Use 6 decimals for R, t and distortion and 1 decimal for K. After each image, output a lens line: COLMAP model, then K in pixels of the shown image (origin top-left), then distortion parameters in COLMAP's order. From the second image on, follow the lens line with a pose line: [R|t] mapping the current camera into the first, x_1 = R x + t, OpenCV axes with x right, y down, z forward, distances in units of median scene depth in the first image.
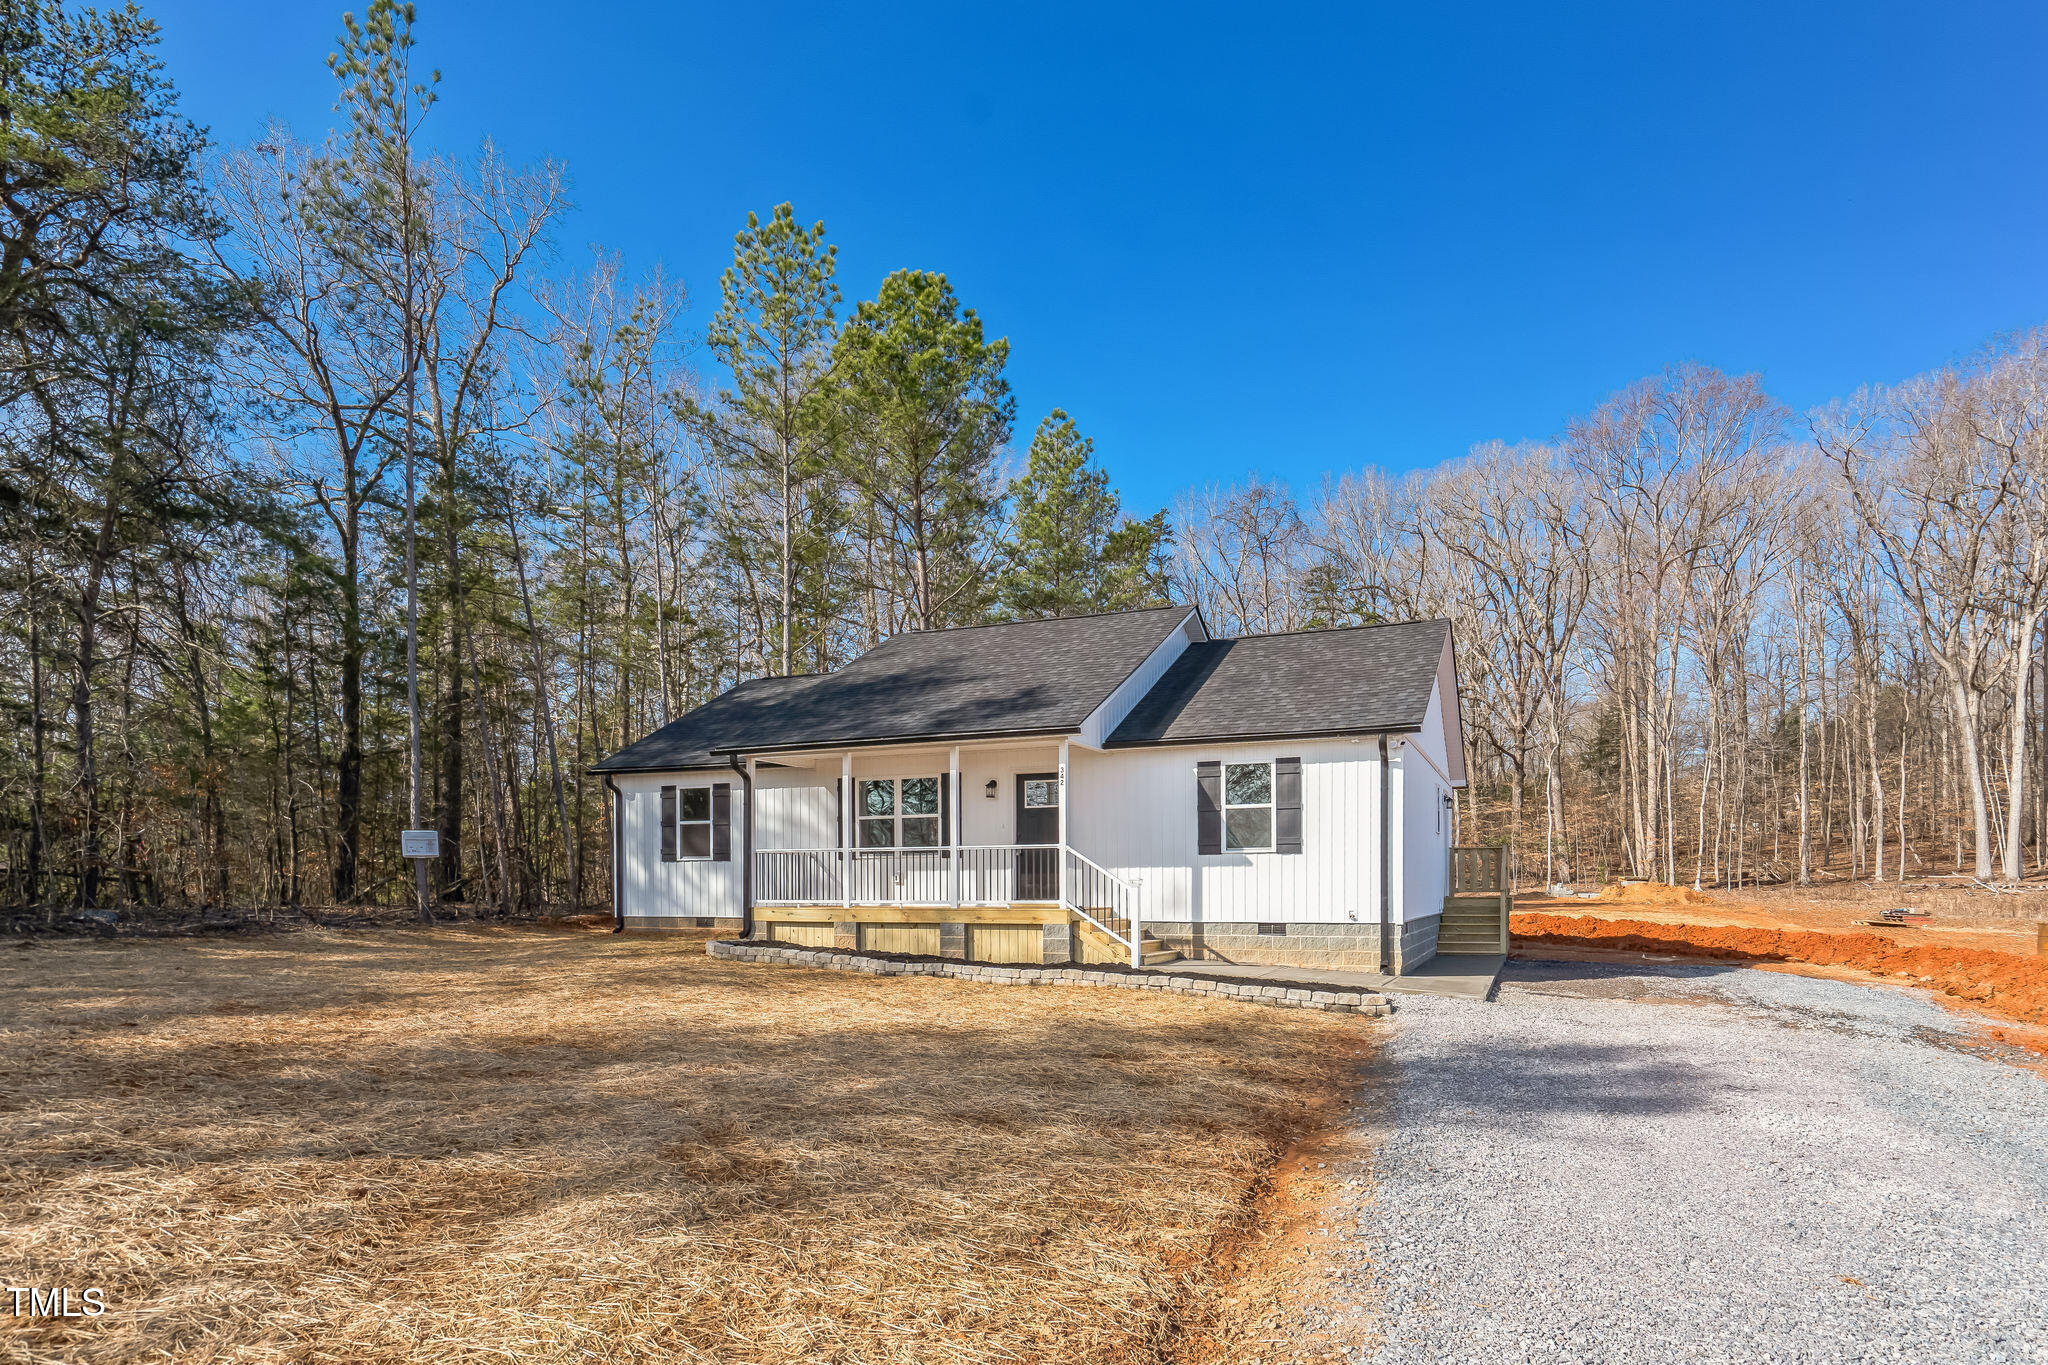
lens RADIAL K [[1176.1, 0, 1035.5], [0, 1176.1, 824.1], [0, 0, 1]] dist [-0.009363, 0.002515]
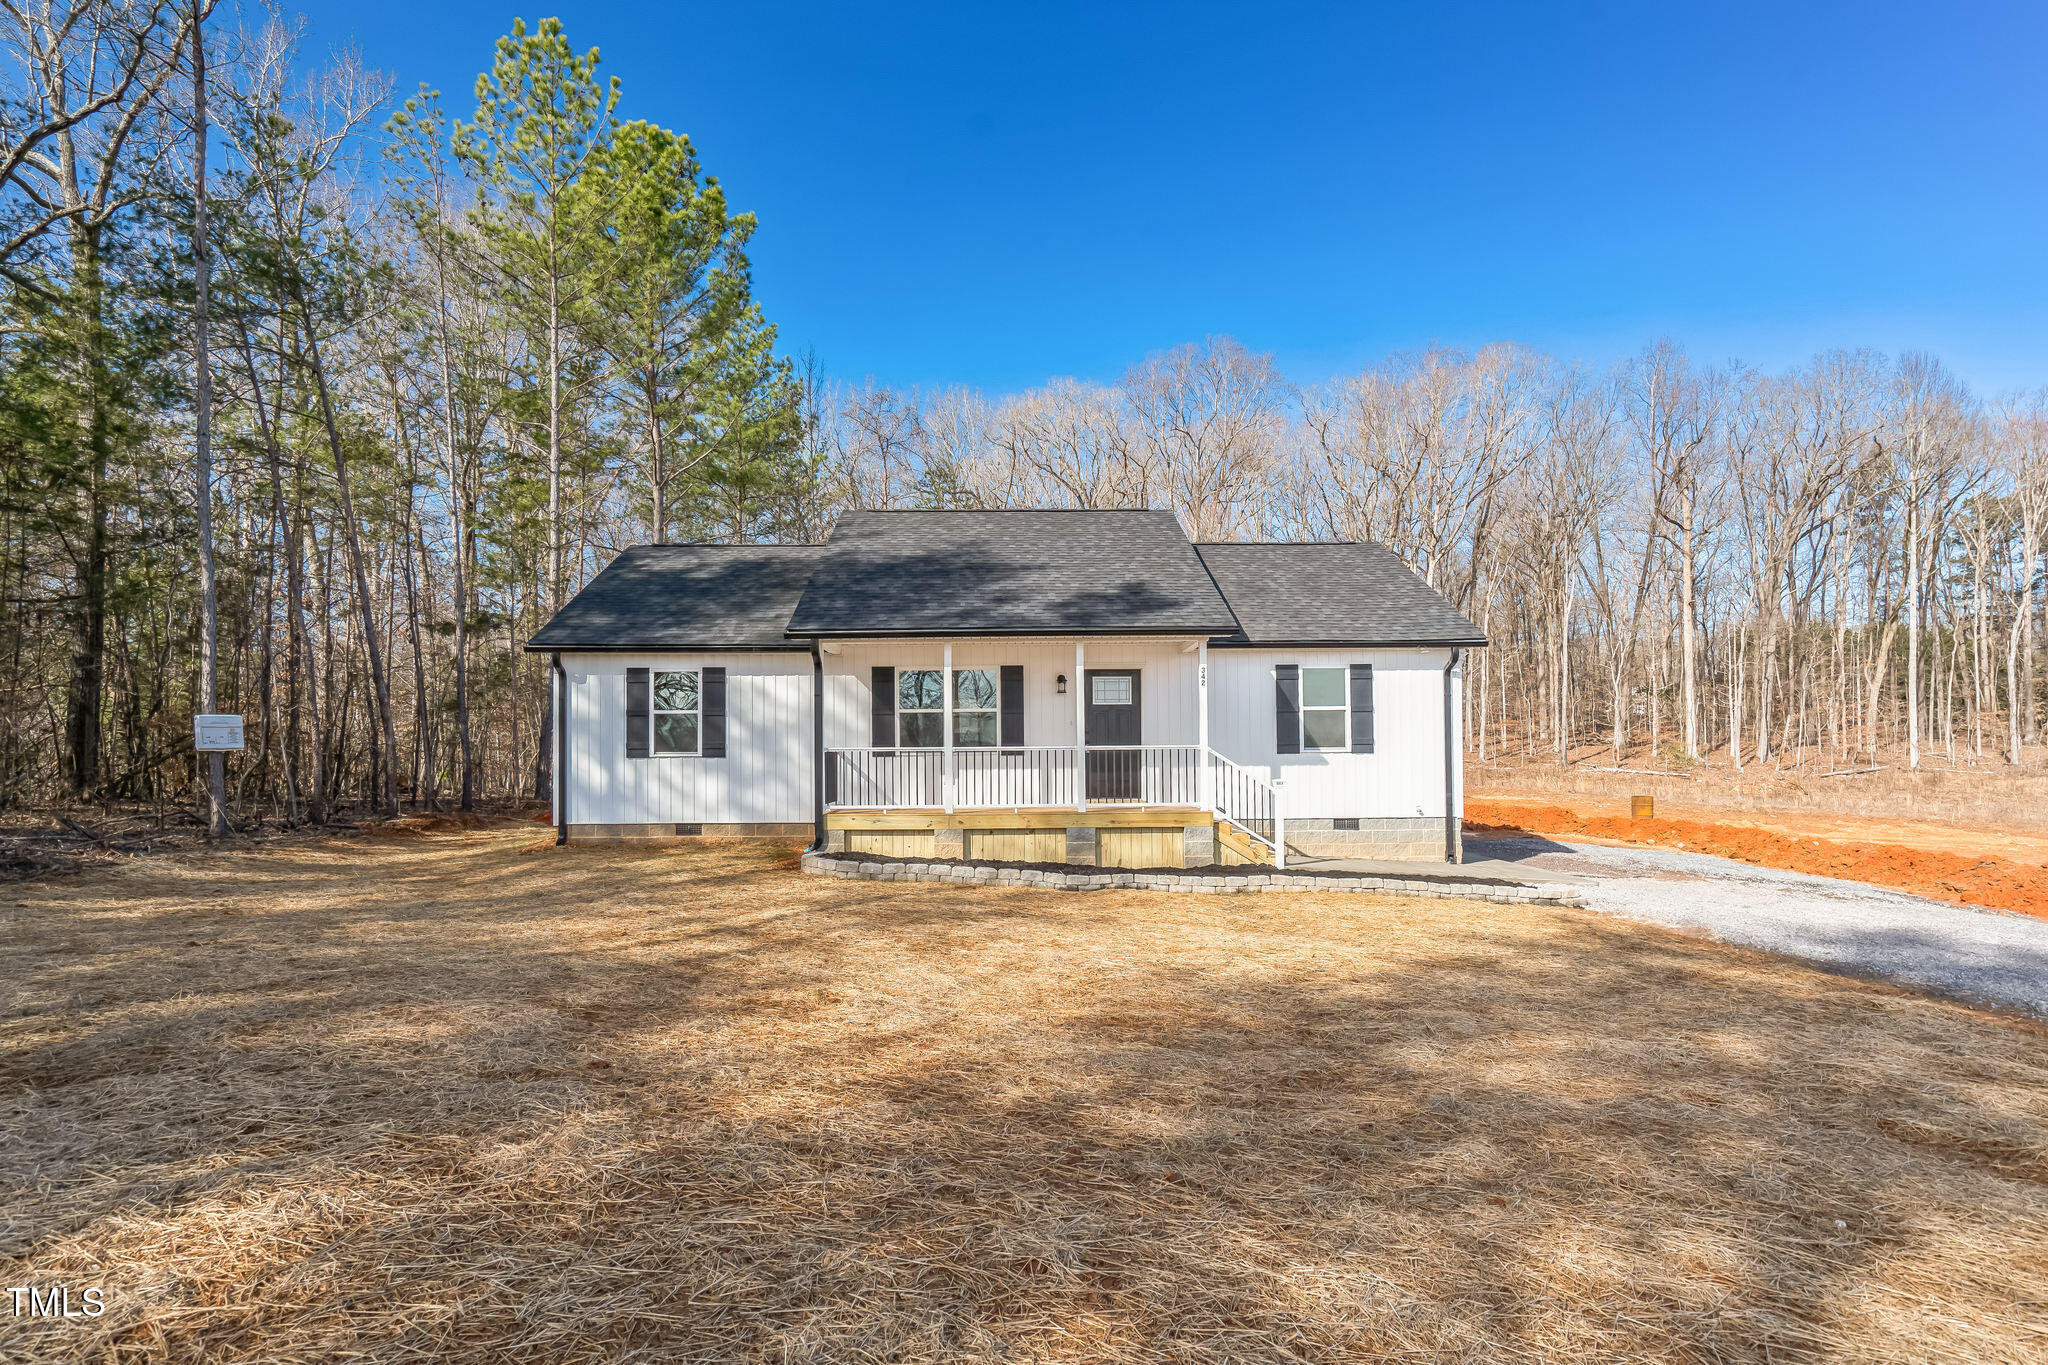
lens RADIAL K [[1082.1, 0, 1024.0], [0, 1082.1, 678.8], [0, 0, 1]] dist [-0.002866, 0.001054]
pose [[0.914594, 0.023719, 0.403678, -0.434826], [-0.016443, 0.999634, -0.021480, -0.015610], [-0.404040, 0.013008, 0.914649, 0.199978]]
